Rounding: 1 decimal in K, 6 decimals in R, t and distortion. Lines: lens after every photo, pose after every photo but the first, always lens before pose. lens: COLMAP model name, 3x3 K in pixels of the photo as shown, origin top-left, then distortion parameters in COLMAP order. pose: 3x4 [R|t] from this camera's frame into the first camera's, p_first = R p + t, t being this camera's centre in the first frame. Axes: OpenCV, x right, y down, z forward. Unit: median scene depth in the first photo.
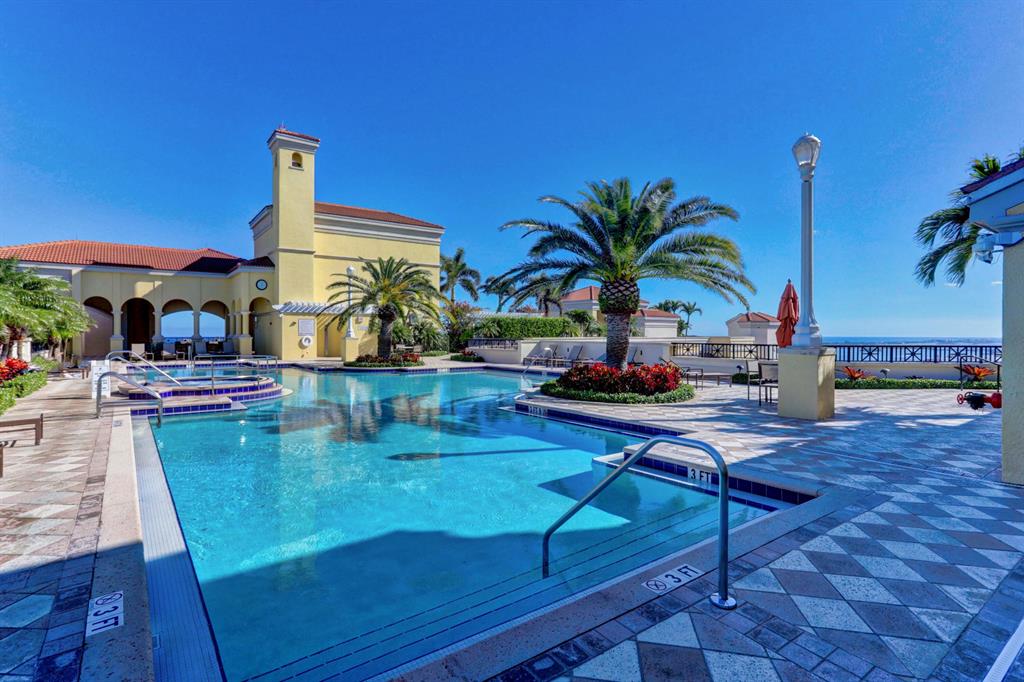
lens RADIAL K [[493.9, 0, 518.2], [0, 493.9, 339.5], [0, 0, 1]] dist [0.005178, 0.000611]
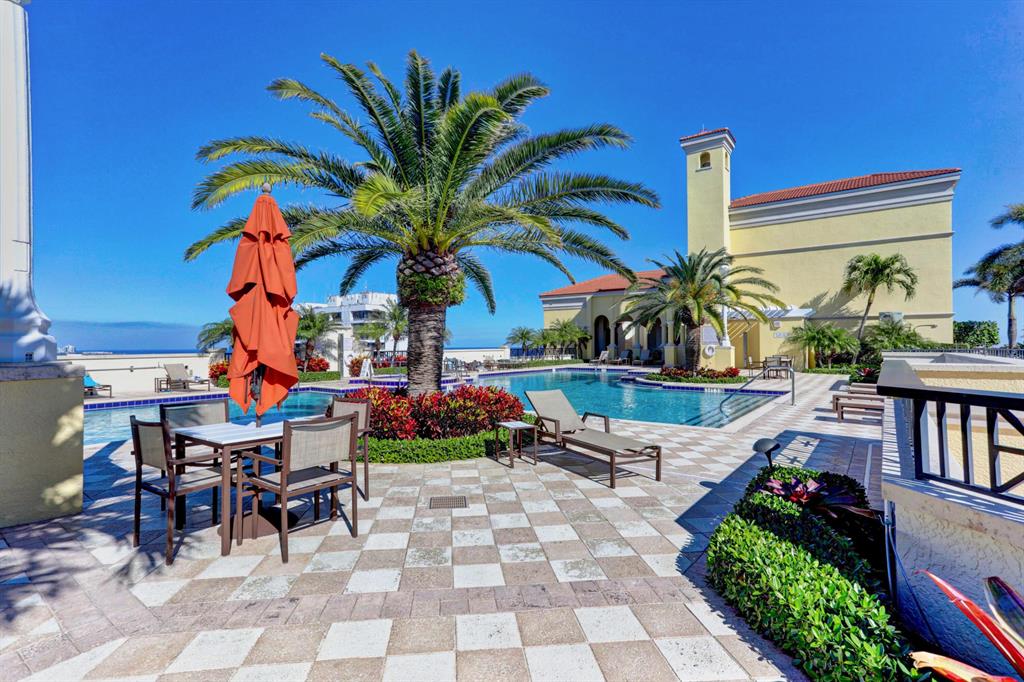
lens RADIAL K [[493.9, 0, 514.3], [0, 493.9, 338.2], [0, 0, 1]] dist [0.005178, 0.000611]
pose [[0.305229, -0.013672, -0.952181, 0.346860], [-0.008362, 0.999820, -0.017037, -0.000990], [0.952242, 0.013162, 0.305060, 0.370578]]
